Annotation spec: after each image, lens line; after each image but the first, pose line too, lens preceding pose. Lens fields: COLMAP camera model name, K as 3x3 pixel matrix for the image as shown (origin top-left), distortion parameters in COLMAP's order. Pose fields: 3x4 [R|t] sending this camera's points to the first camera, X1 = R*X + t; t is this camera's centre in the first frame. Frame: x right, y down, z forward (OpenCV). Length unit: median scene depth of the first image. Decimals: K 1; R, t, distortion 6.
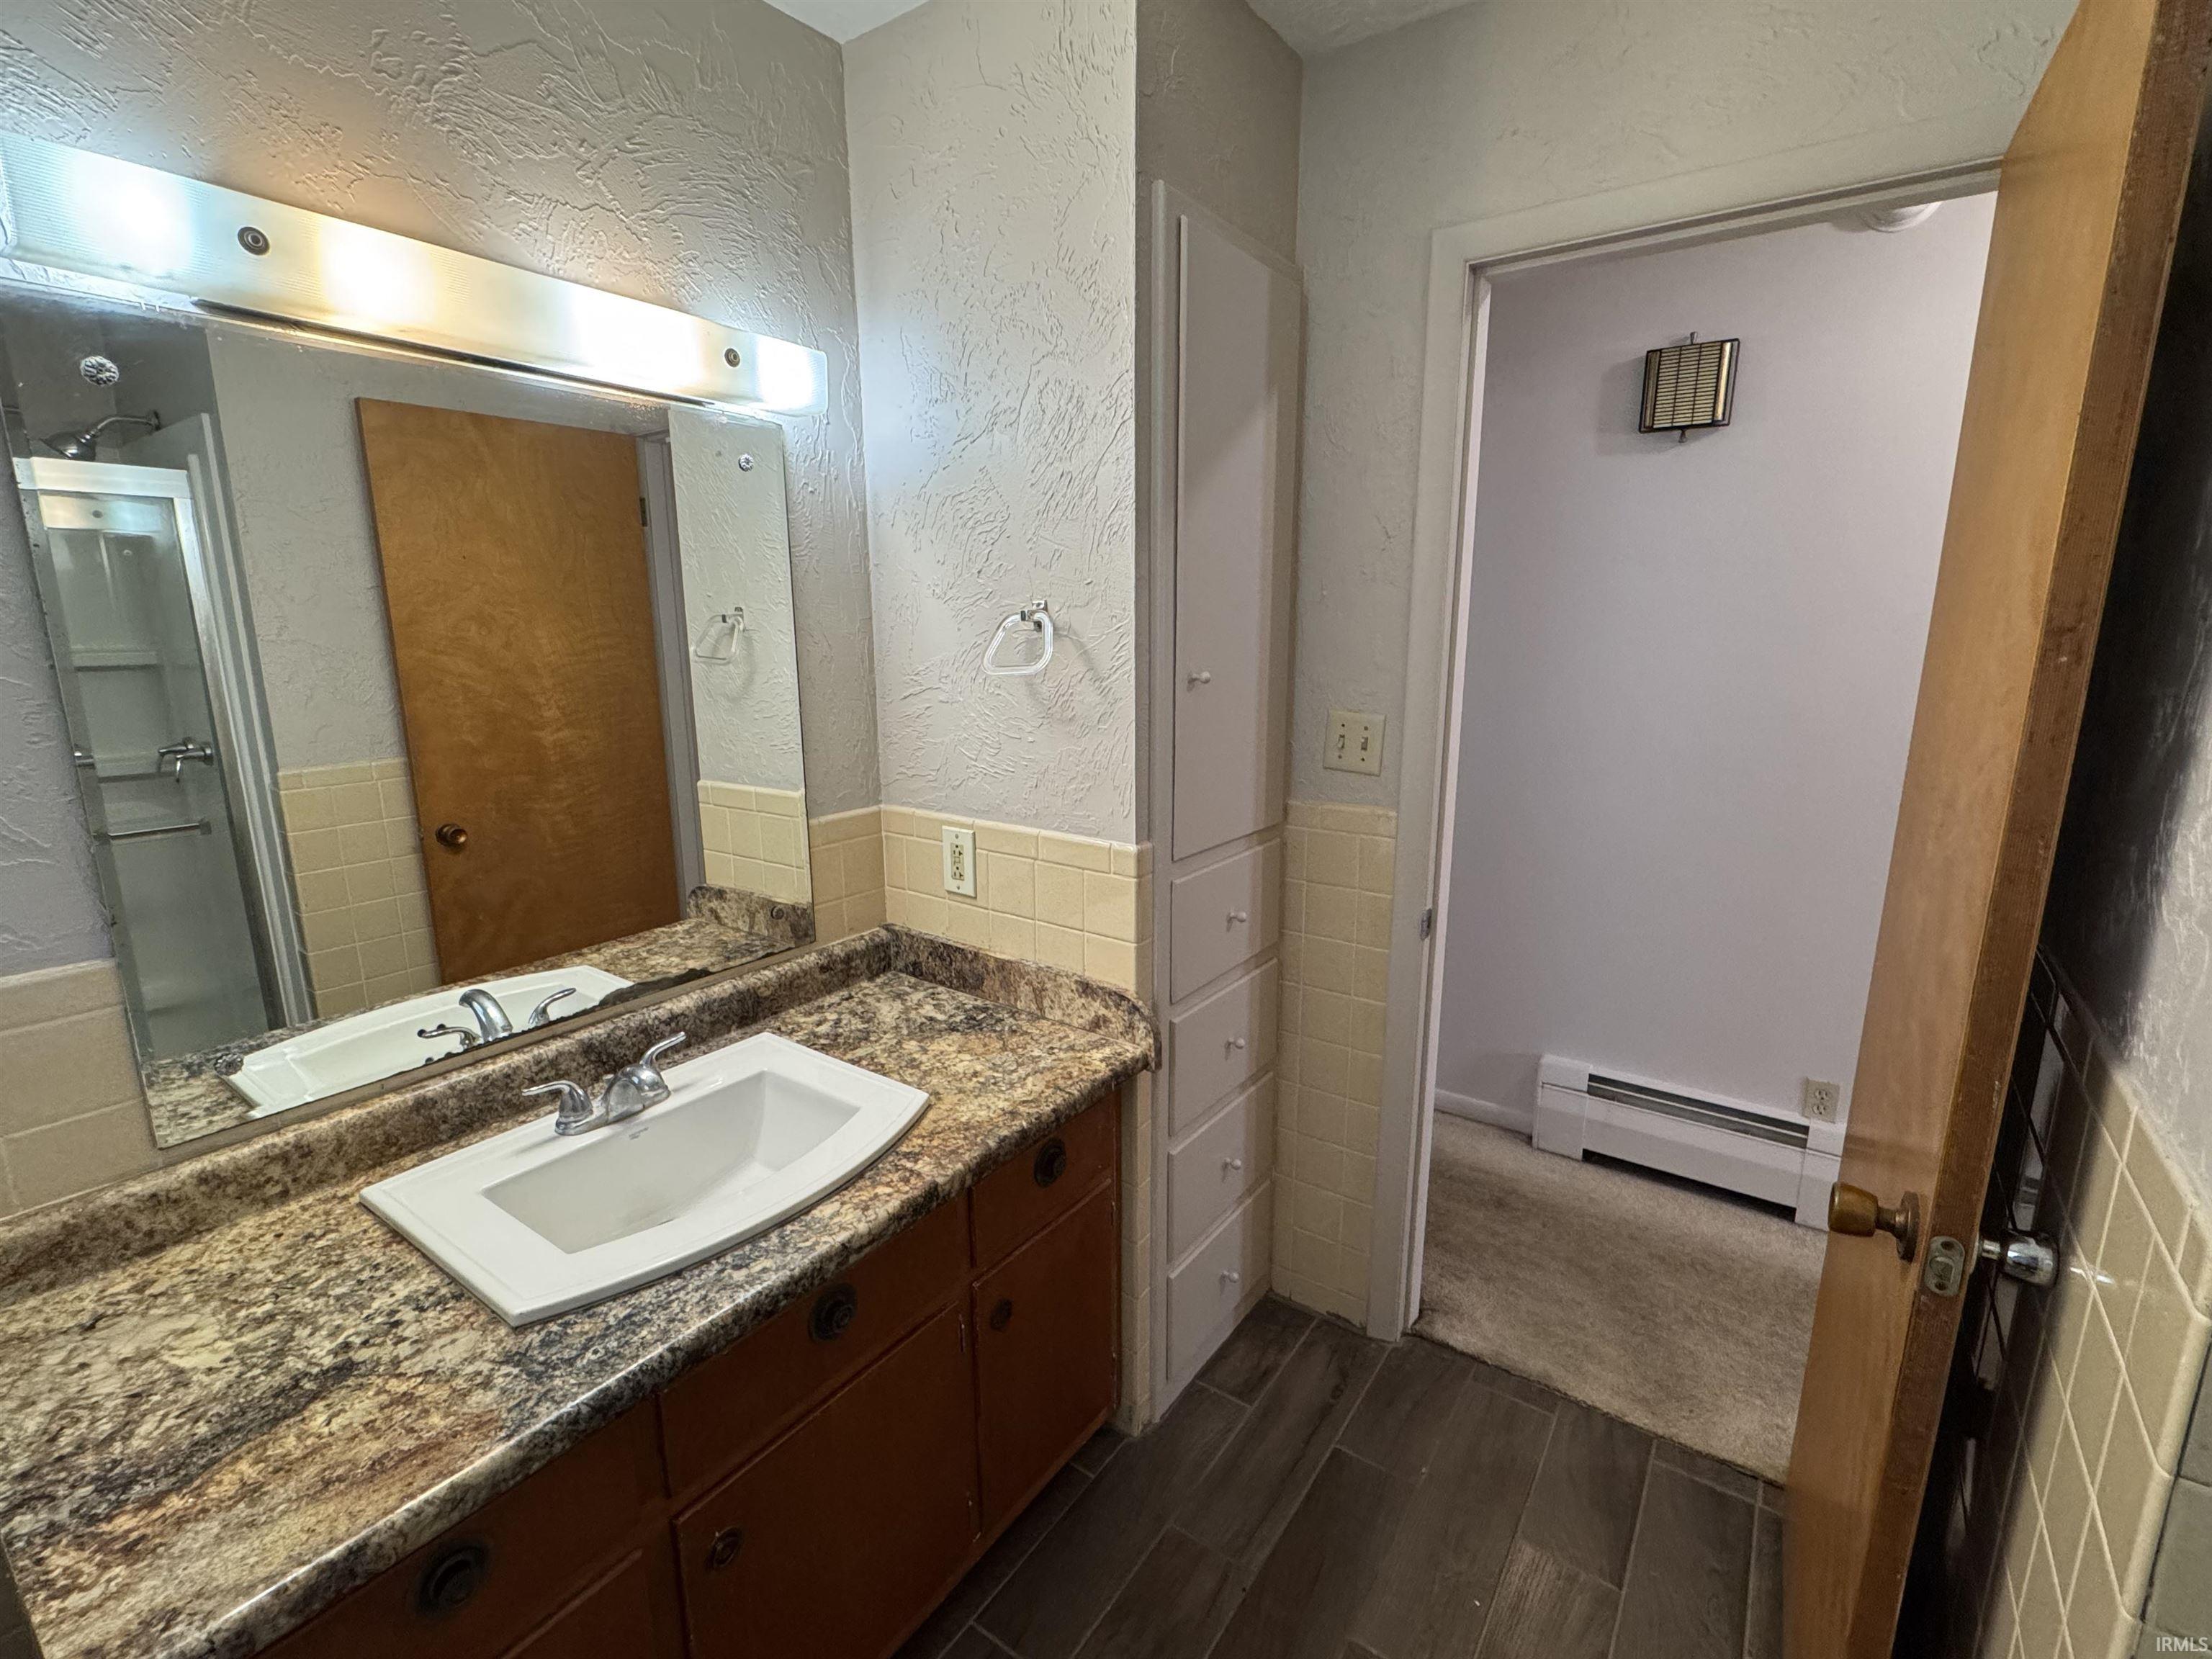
lens RADIAL K [[994.0, 0, 1101.7], [0, 994.0, 822.3], [0, 0, 1]] dist [0.002215, 0.000088]
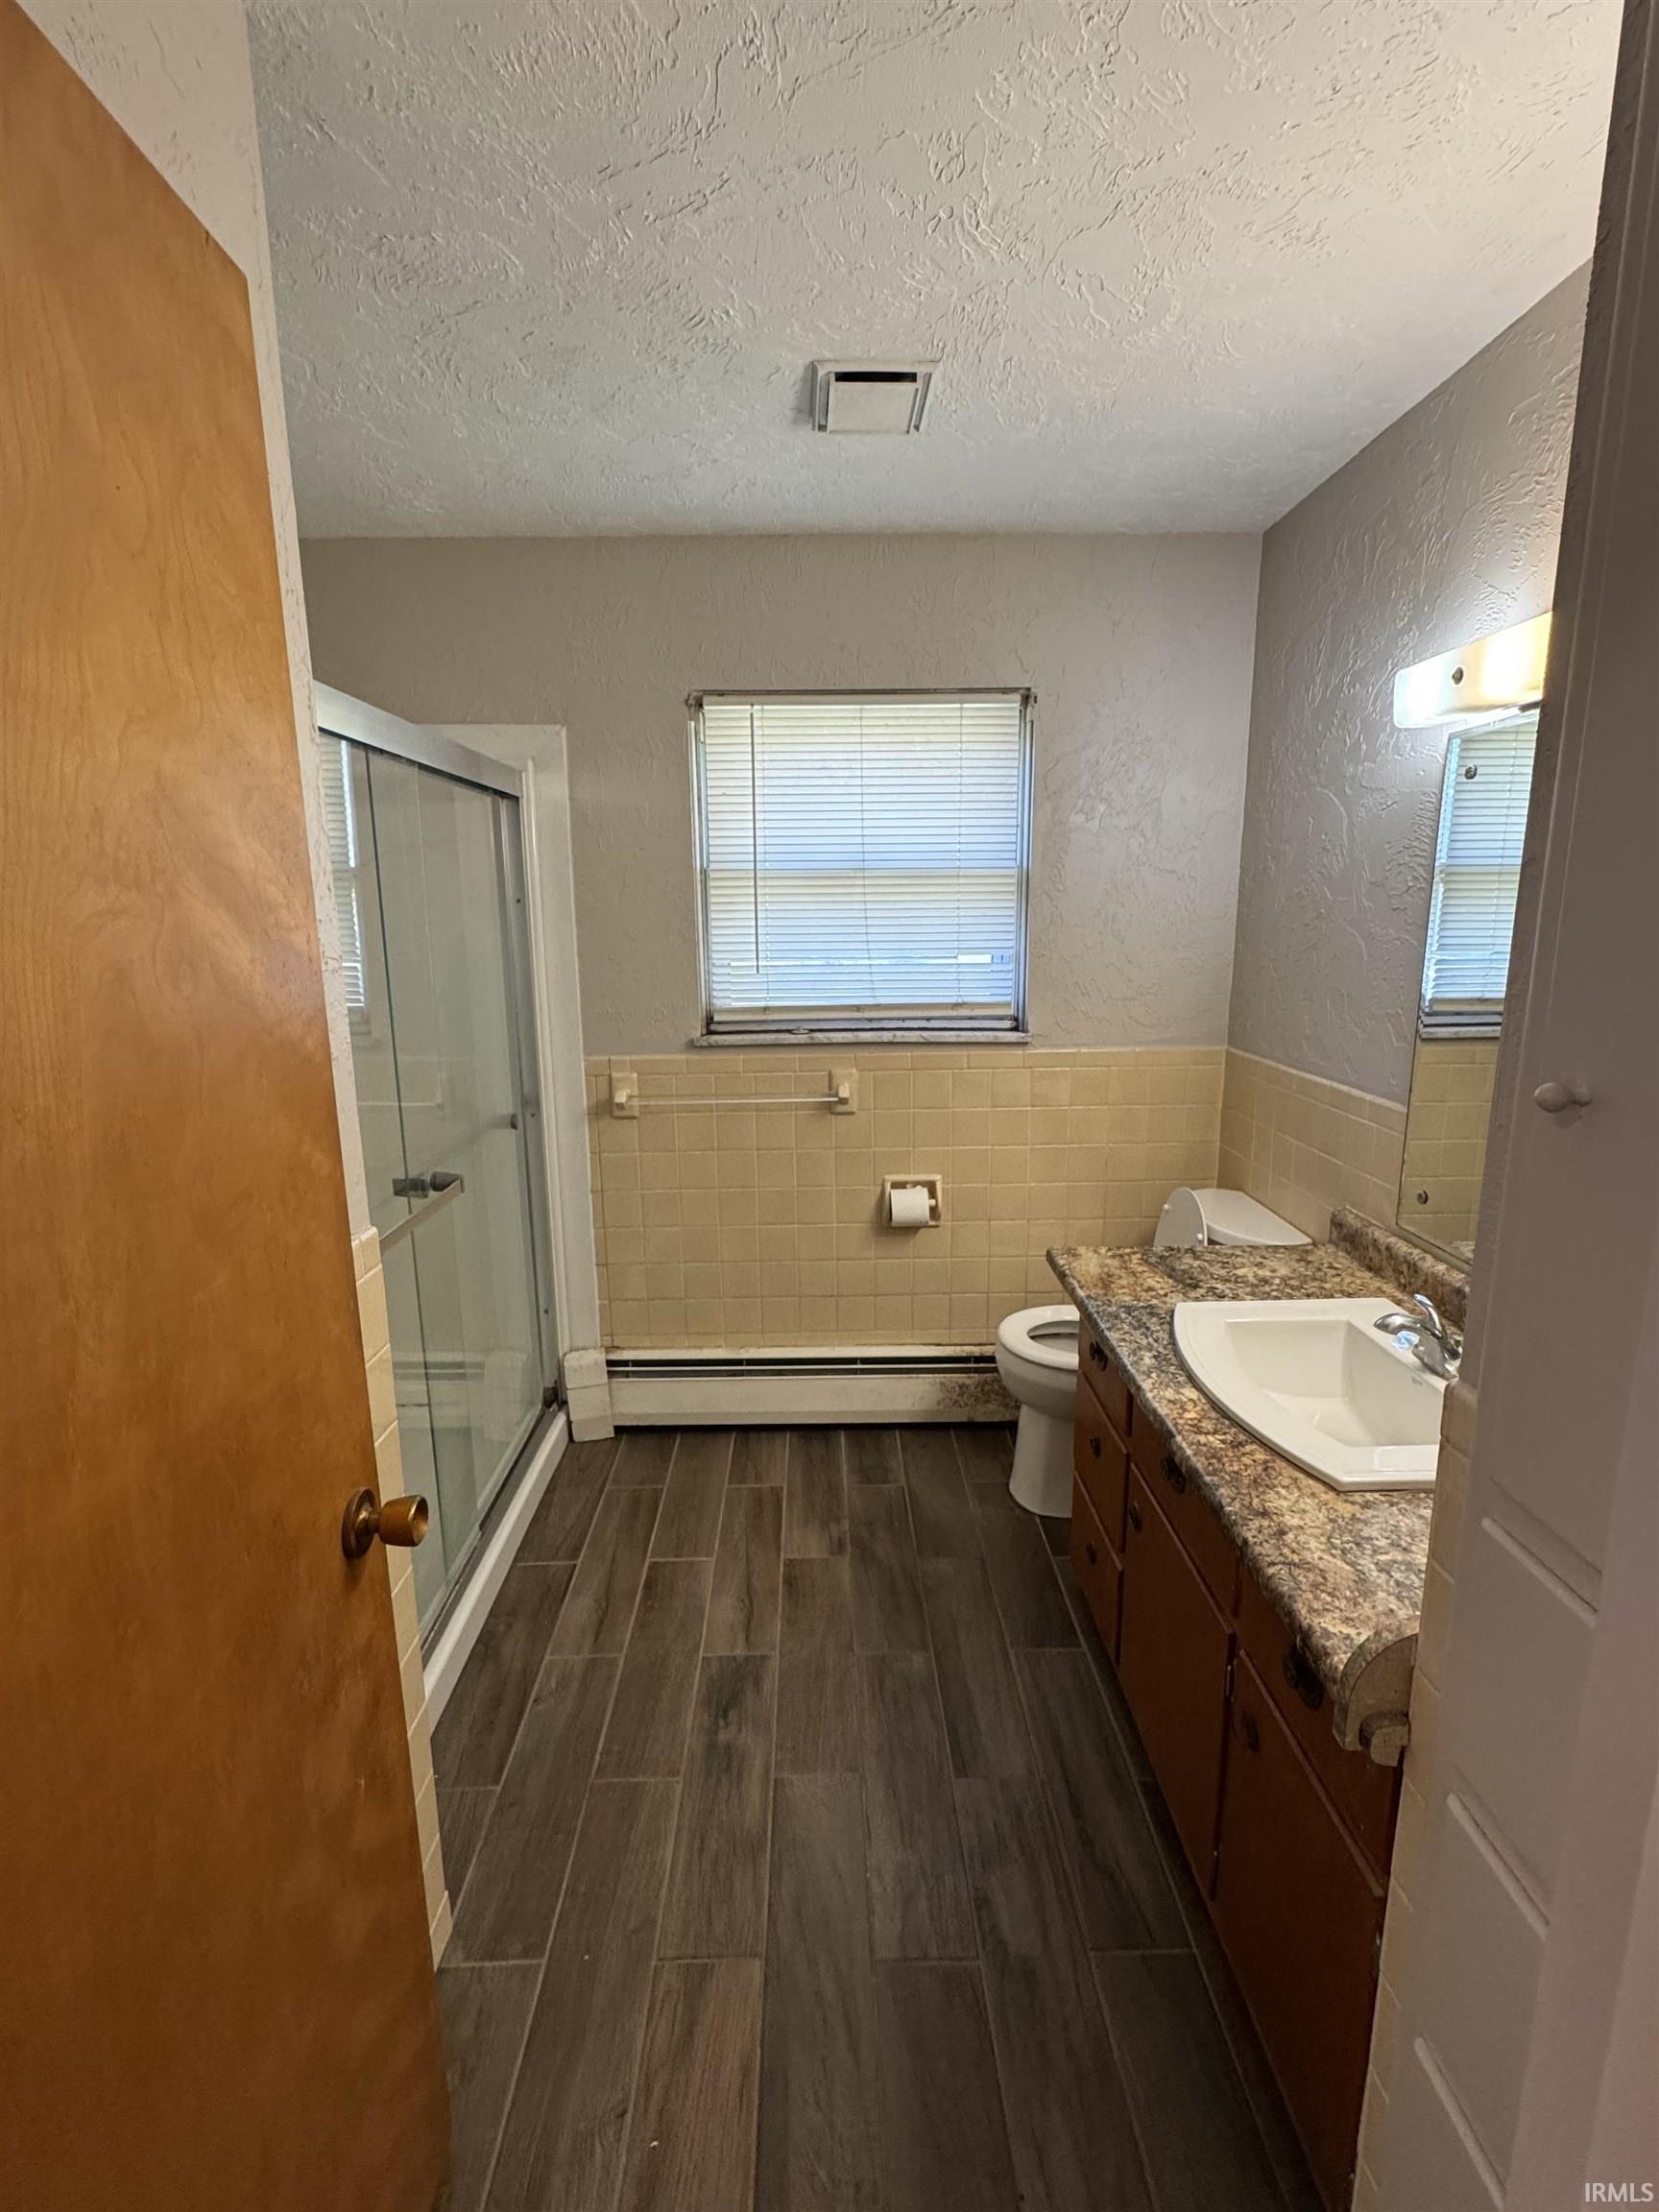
lens RADIAL K [[994.0, 0, 825.1], [0, 994.0, 1106.4], [0, 0, 1]] dist [0.002215, 0.000088]
pose [[-0.798687, 0.137595, -0.585805, 0.932439], [-0.104477, 0.927013, 0.360182, -0.425860], [0.592608, 0.348876, -0.726018, 1.781186]]
